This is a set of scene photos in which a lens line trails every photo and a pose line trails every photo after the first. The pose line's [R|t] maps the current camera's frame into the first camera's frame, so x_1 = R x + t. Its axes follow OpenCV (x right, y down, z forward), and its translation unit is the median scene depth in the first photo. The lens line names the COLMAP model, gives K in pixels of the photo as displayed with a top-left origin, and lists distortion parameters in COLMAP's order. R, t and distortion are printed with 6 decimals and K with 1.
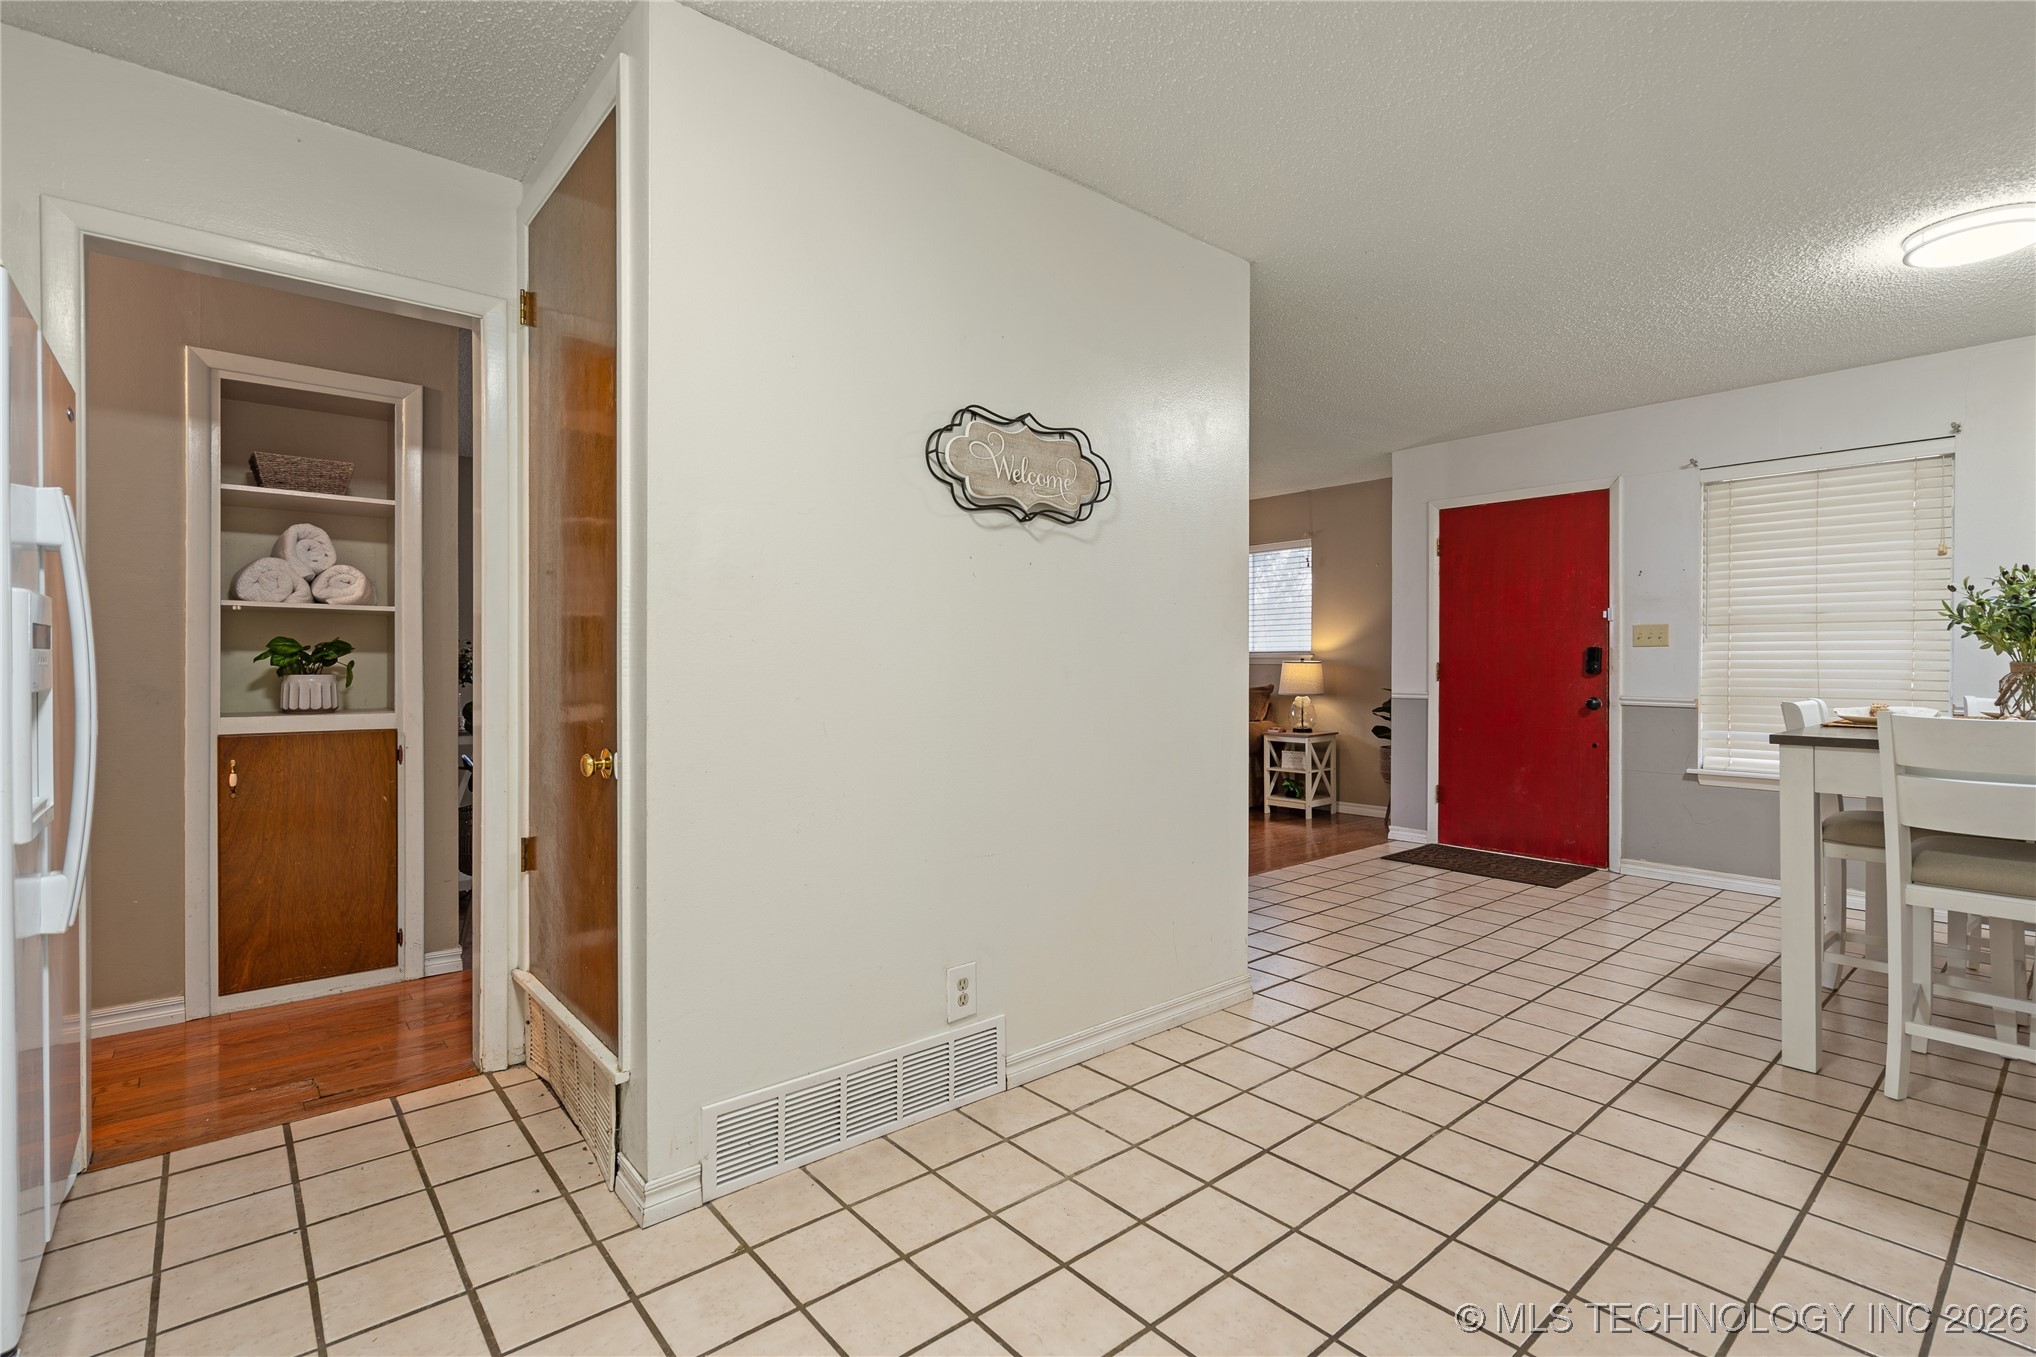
lens RADIAL K [[942.1, 0, 1016.7], [0, 942.1, 682.5], [0, 0, 1]] dist [-0.001294, 0.000308]
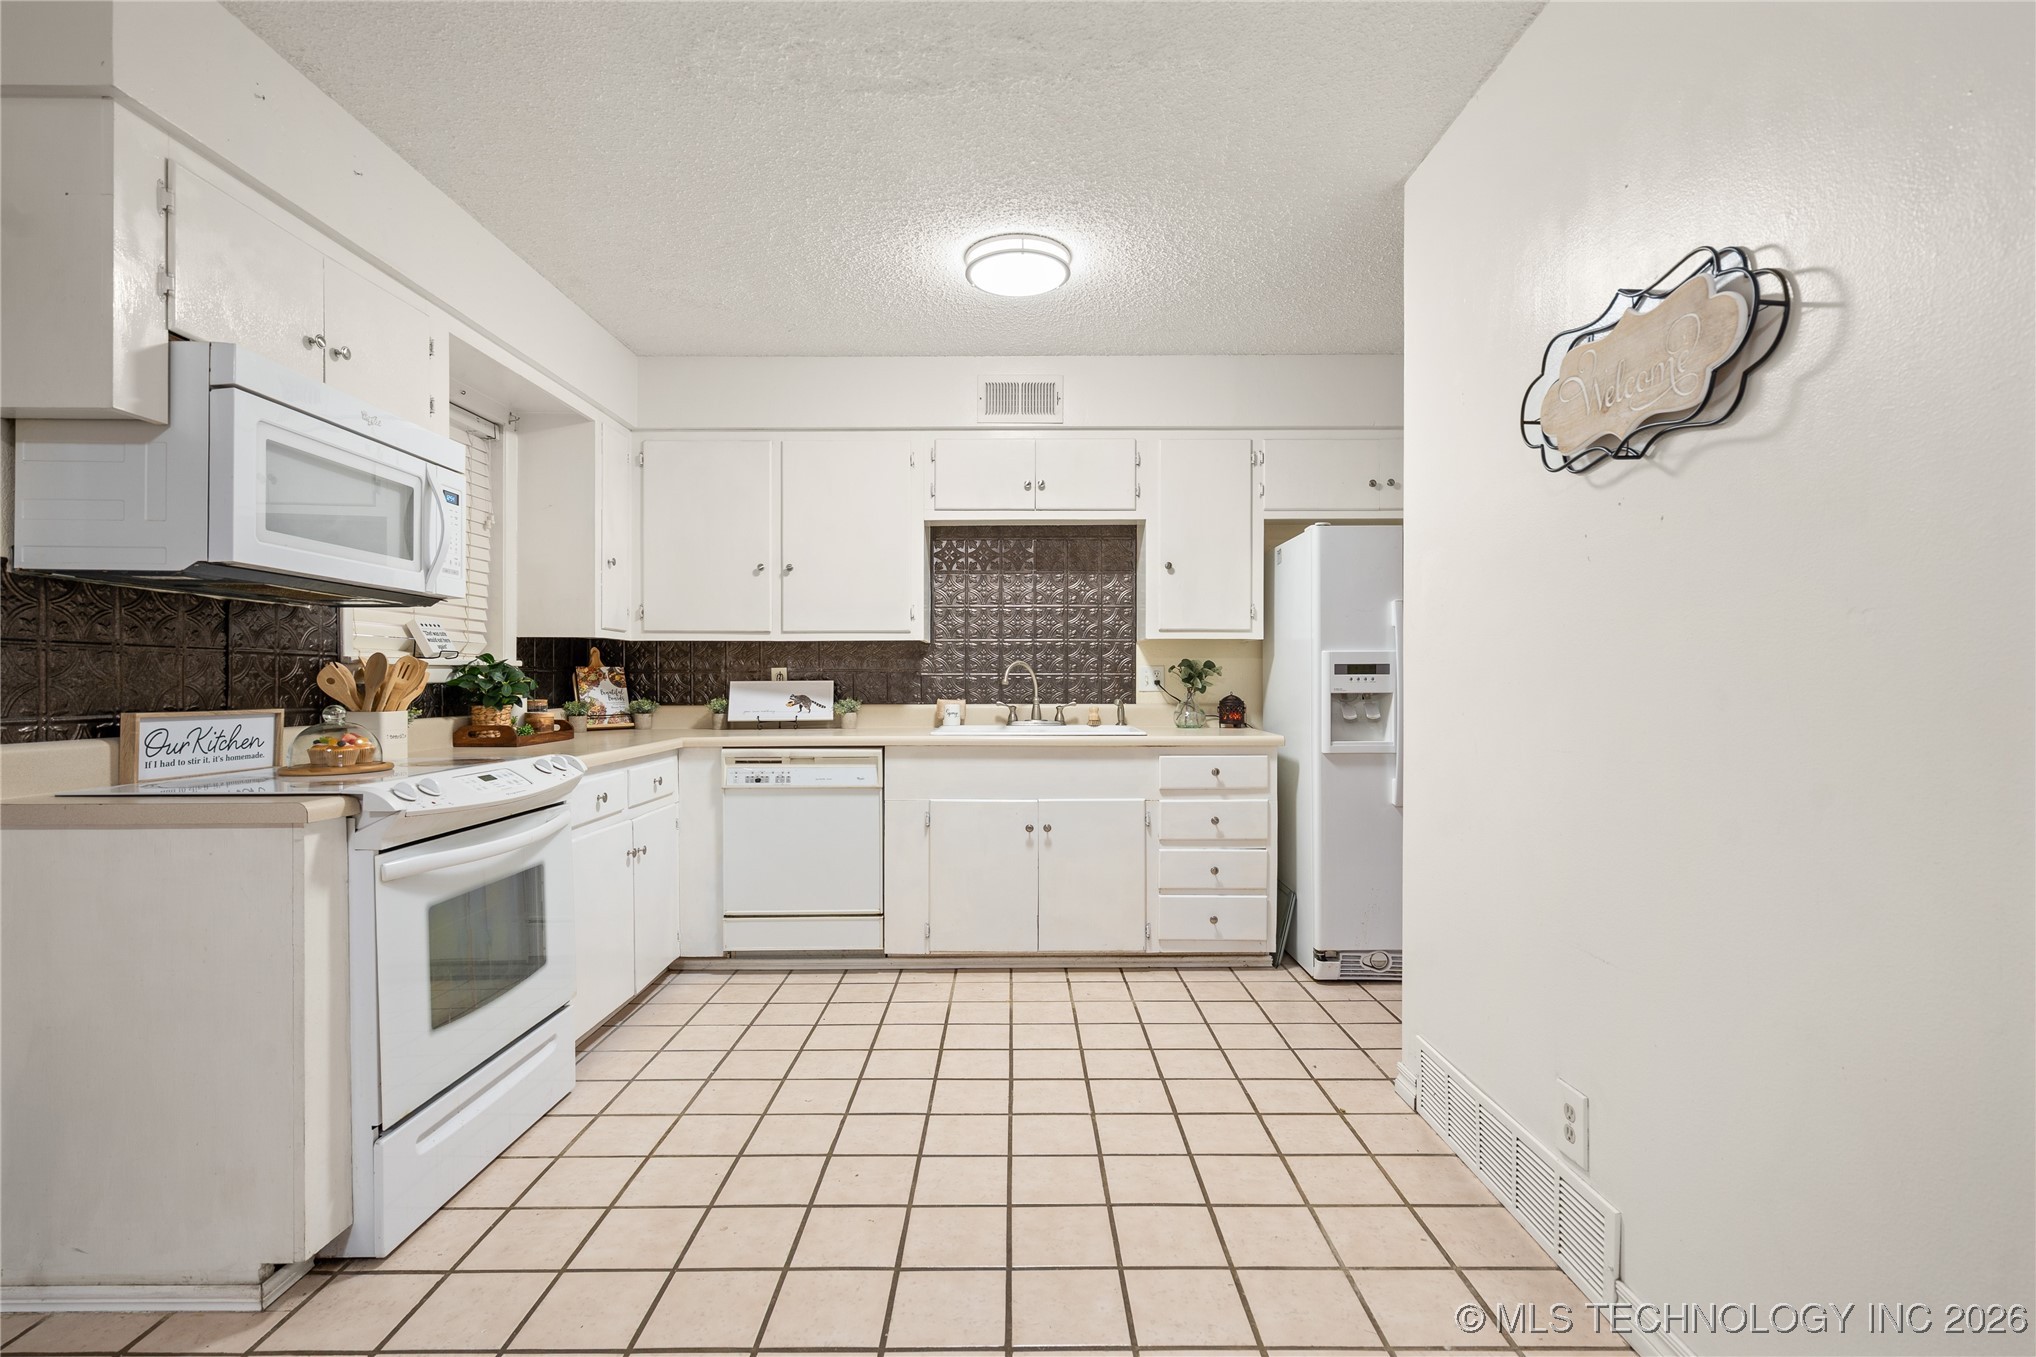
lens RADIAL K [[942.1, 0, 1016.7], [0, 942.1, 682.5], [0, 0, 1]] dist [-0.001294, 0.000308]
pose [[-0.646687, 0.001784, -0.762754, 0.581580], [-0.016343, 0.999735, 0.016195, -0.017727], [0.762581, 0.022939, -0.646486, 0.837090]]
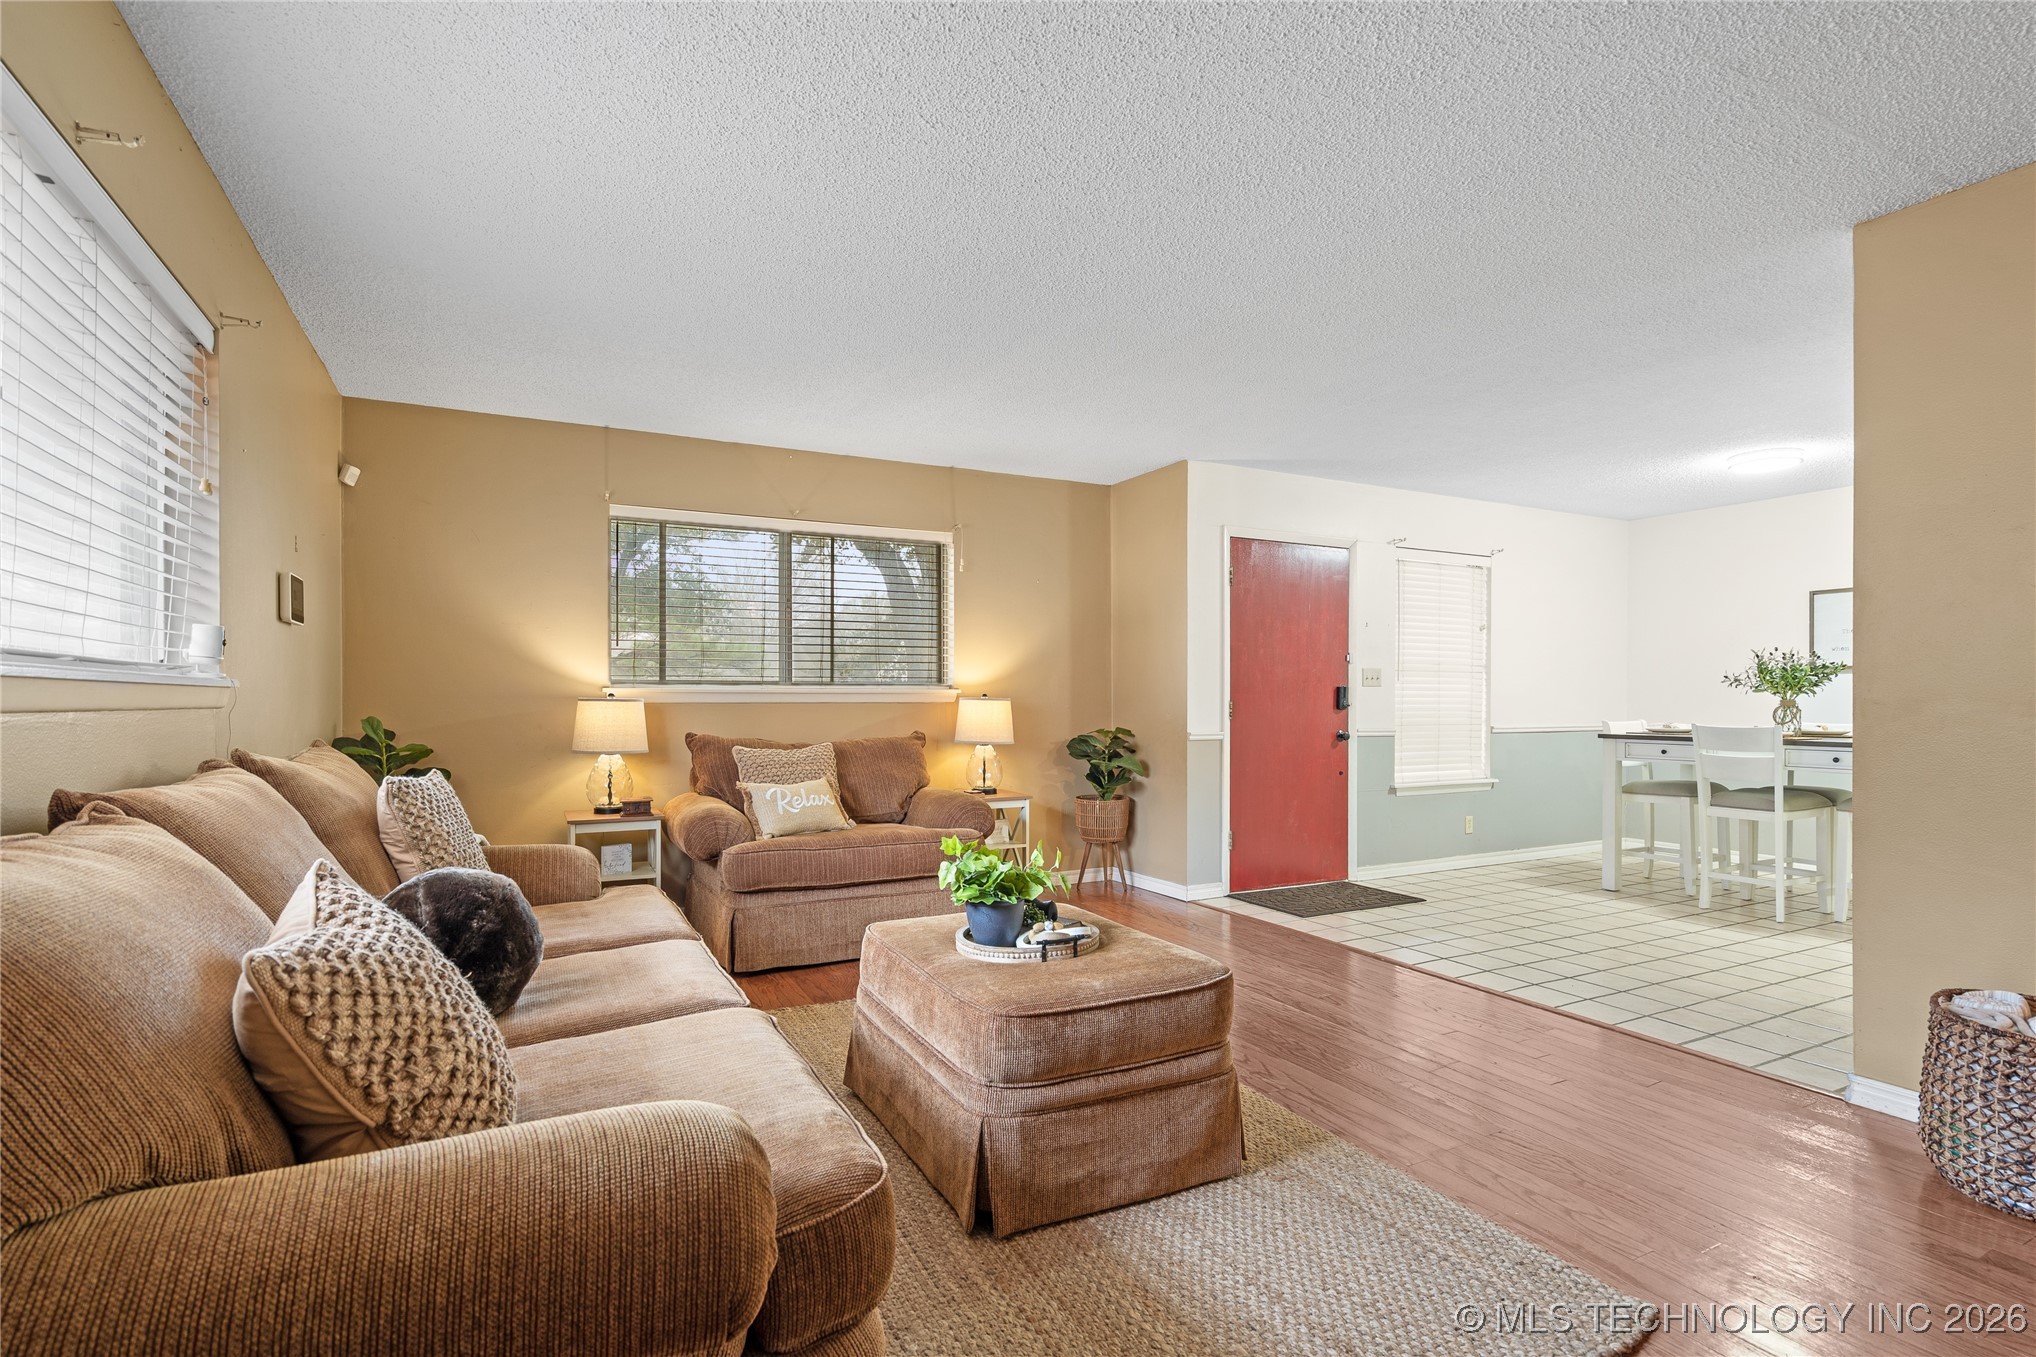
lens RADIAL K [[971.2, 0, 1028.5], [0, 971.2, 695.6], [0, 0, 1]] dist [-0.002283, -0.000089]
pose [[0.216331, 0.003965, 0.976312, -0.954536], [0.018197, 0.999802, -0.008092, -0.036087], [-0.976150, 0.019516, 0.216216, 1.747590]]
